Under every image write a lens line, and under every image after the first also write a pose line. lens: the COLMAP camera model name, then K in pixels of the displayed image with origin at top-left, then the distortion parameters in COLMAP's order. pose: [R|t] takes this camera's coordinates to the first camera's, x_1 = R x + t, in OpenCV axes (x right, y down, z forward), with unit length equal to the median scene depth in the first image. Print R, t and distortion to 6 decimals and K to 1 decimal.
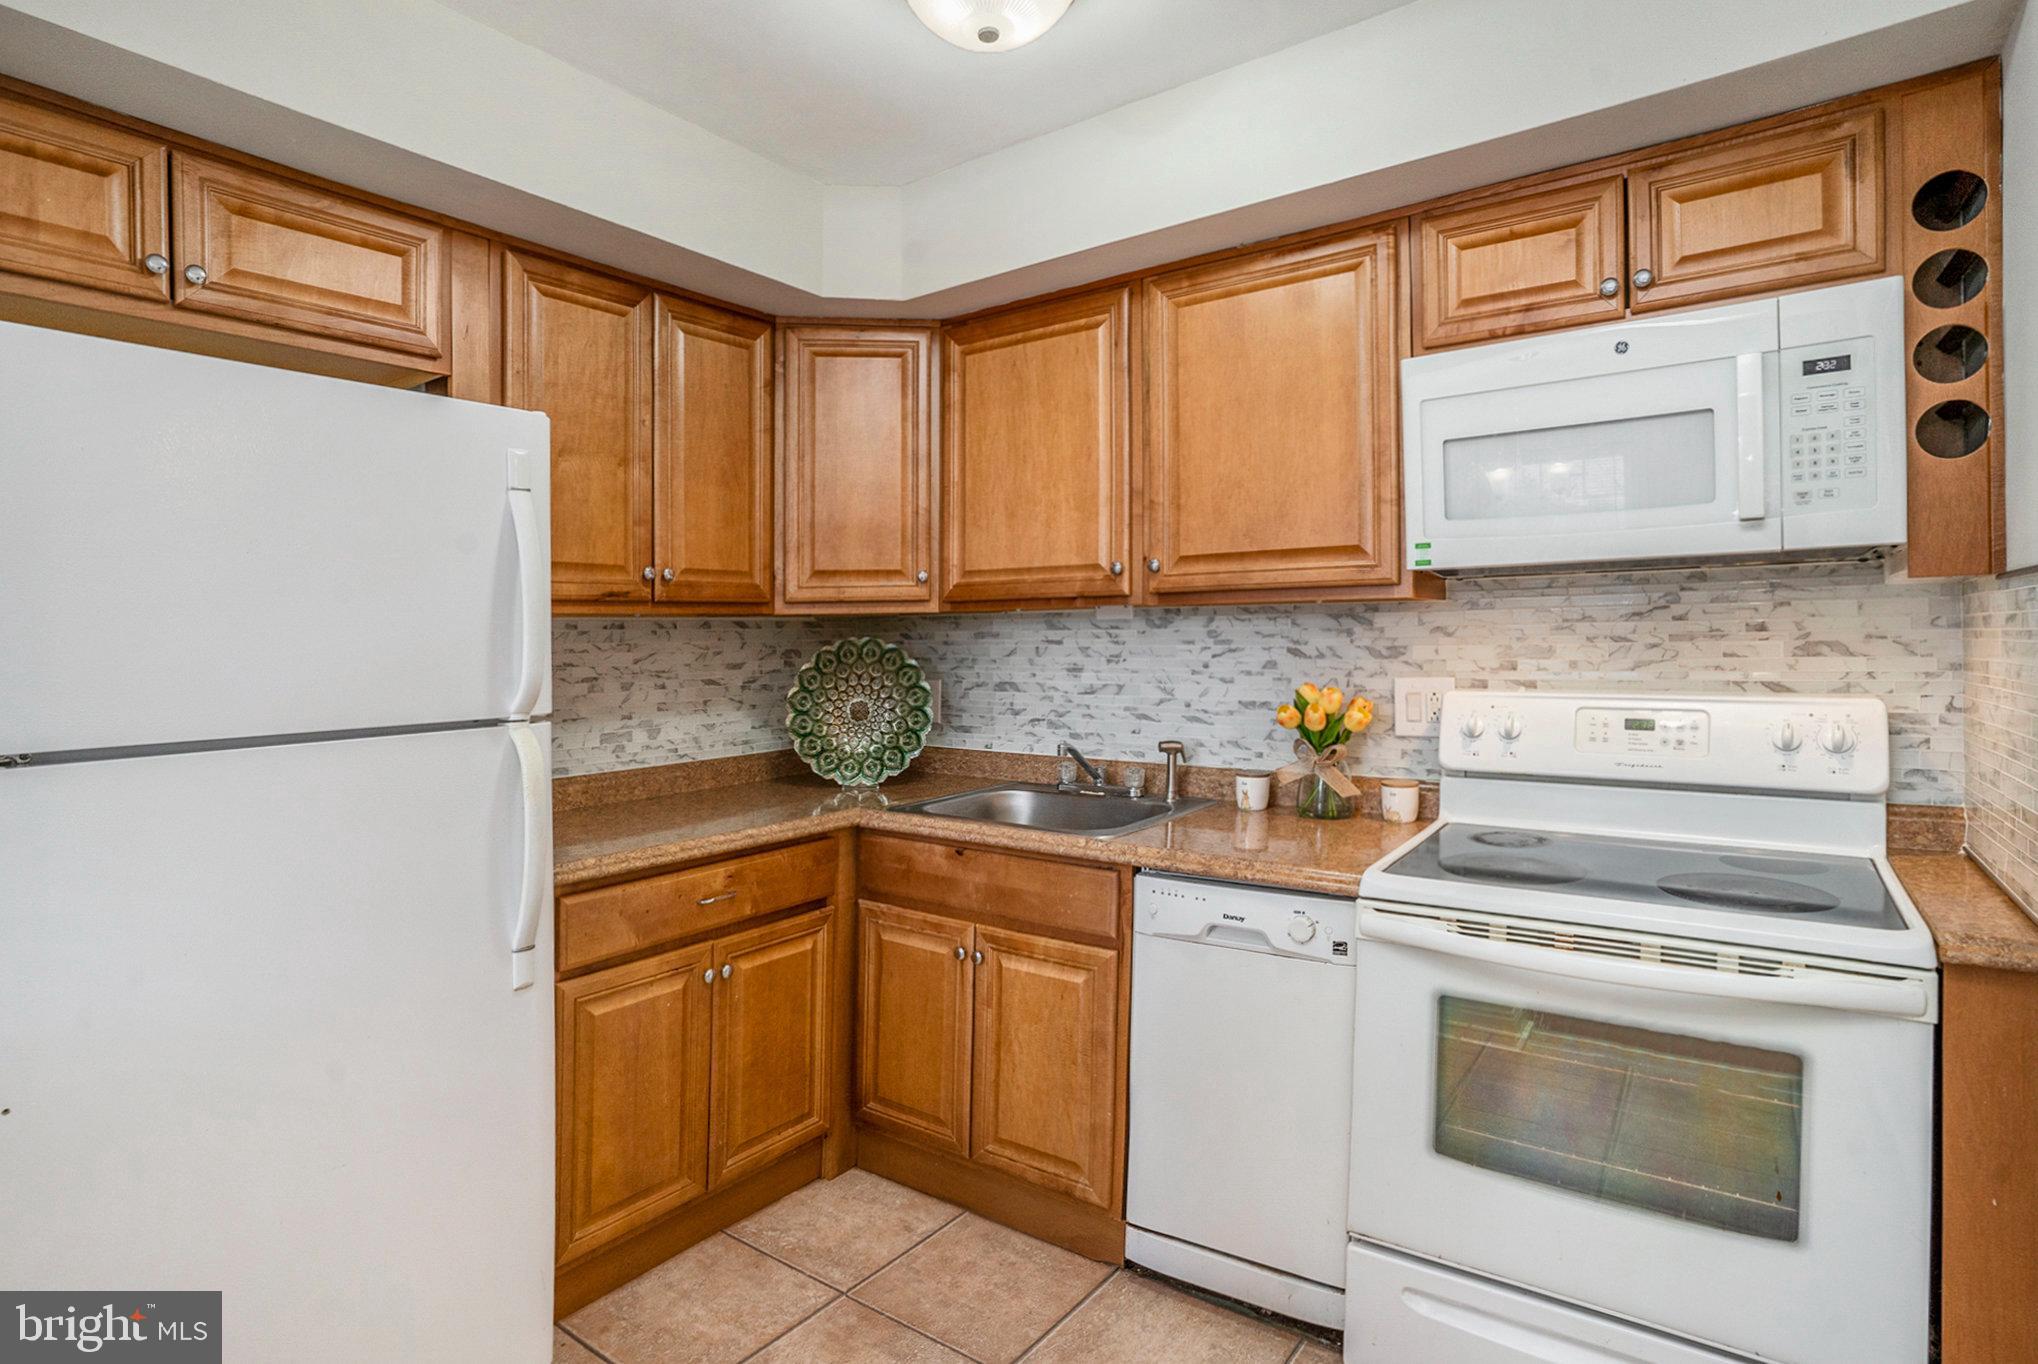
lens RADIAL K [[1032.7, 0, 996.4], [0, 1032.7, 673.3], [0, 0, 1]] dist [-0.062797, 0.011786]
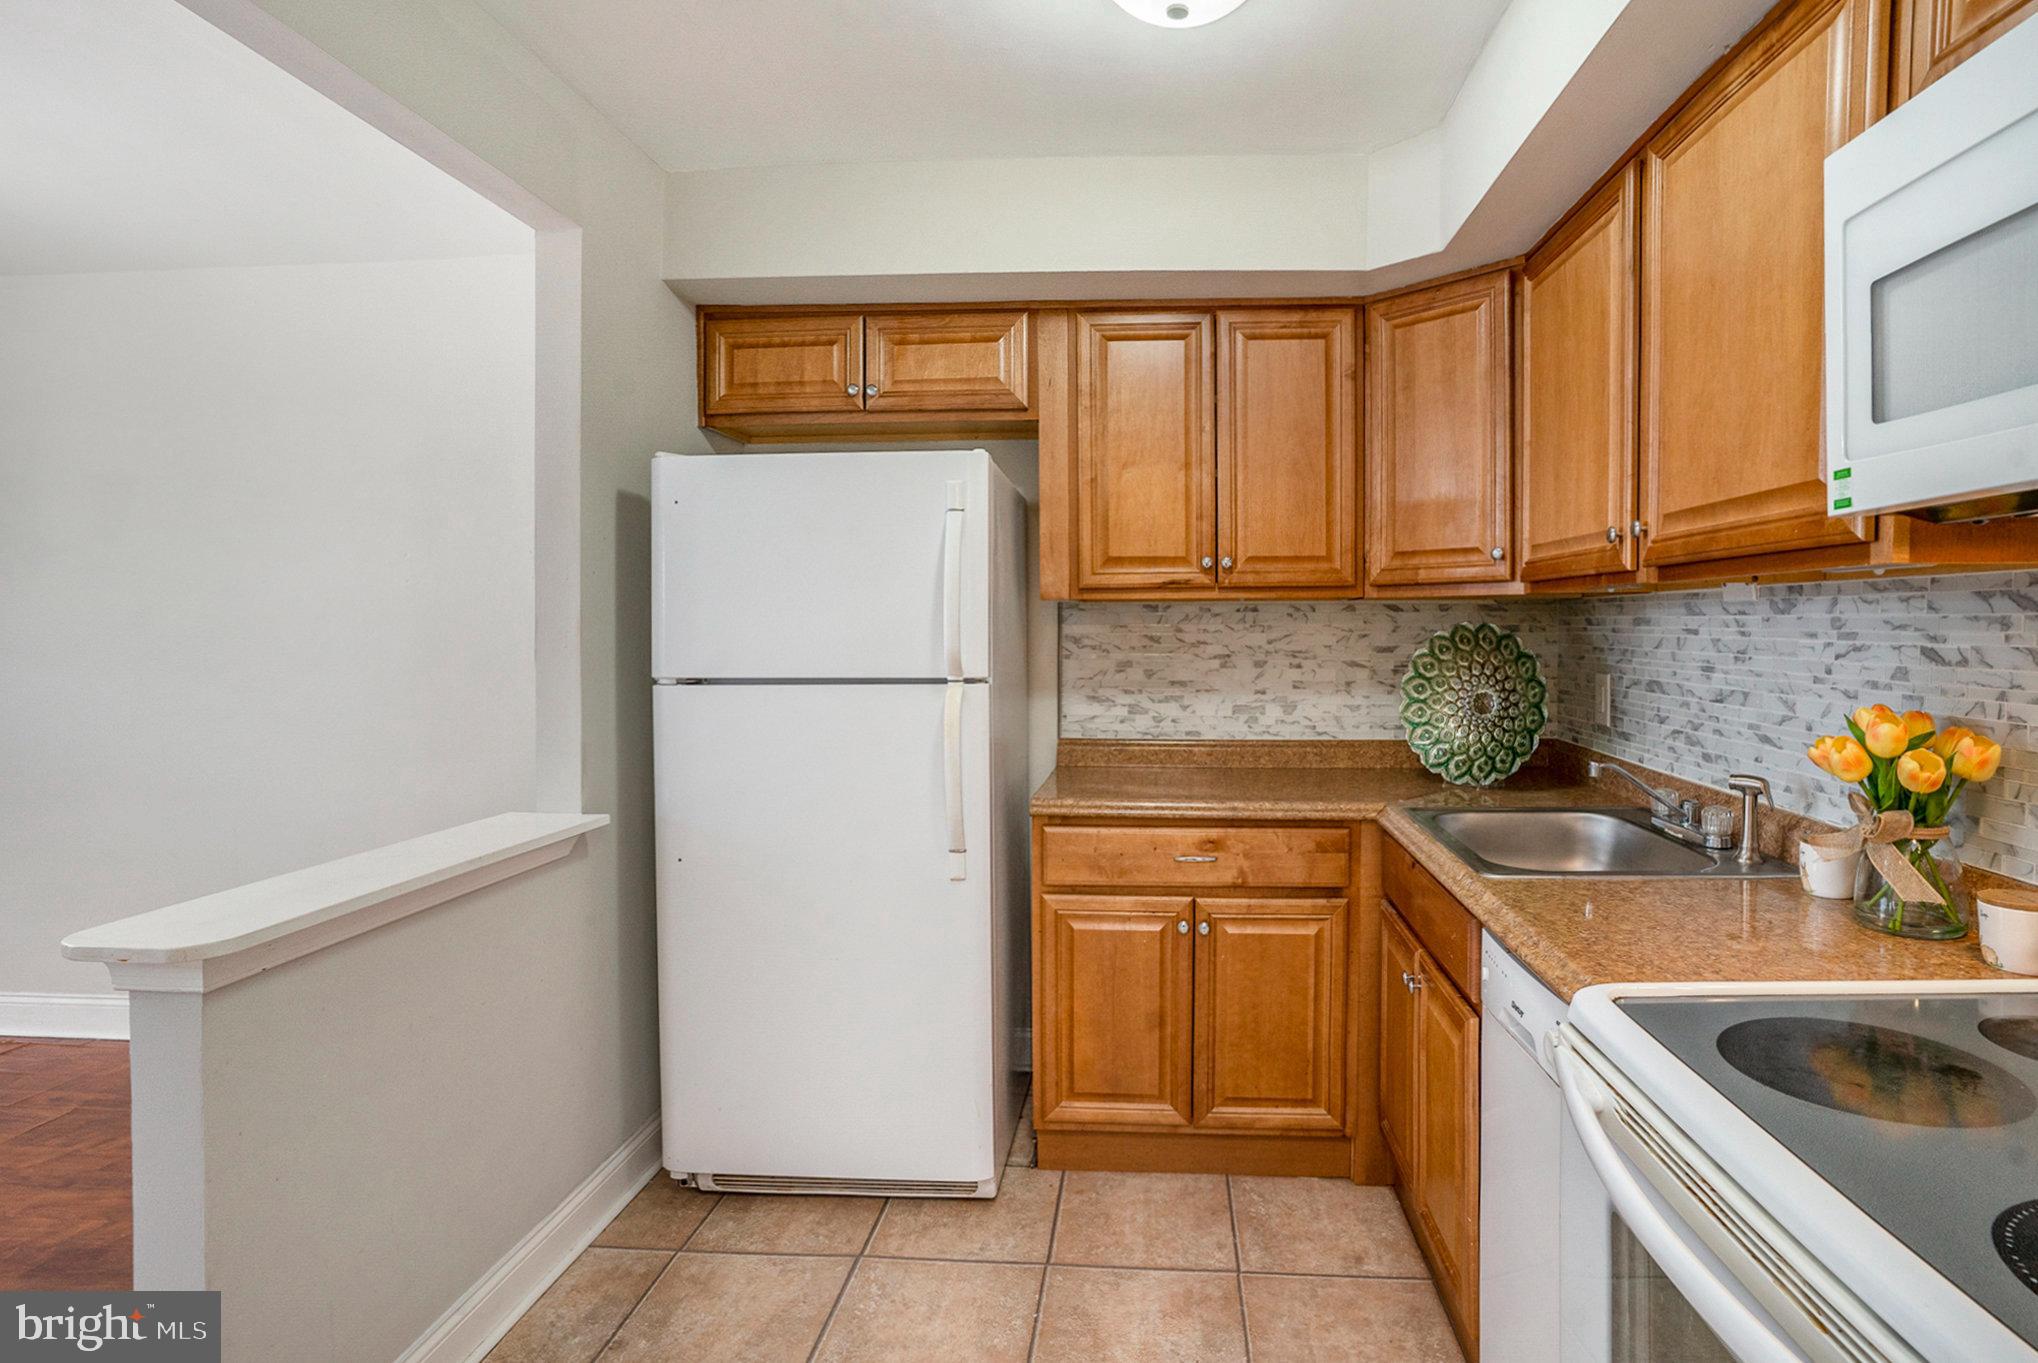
lens RADIAL K [[1032.7, 0, 1124.7], [0, 1032.7, 634.9], [0, 0, 1]] dist [-0.062797, 0.011786]
pose [[0.554161, 0.021530, -0.832131, 0.603486], [-0.035383, 0.999371, 0.002293, -0.019828], [0.831657, 0.028173, 0.554574, 0.324823]]
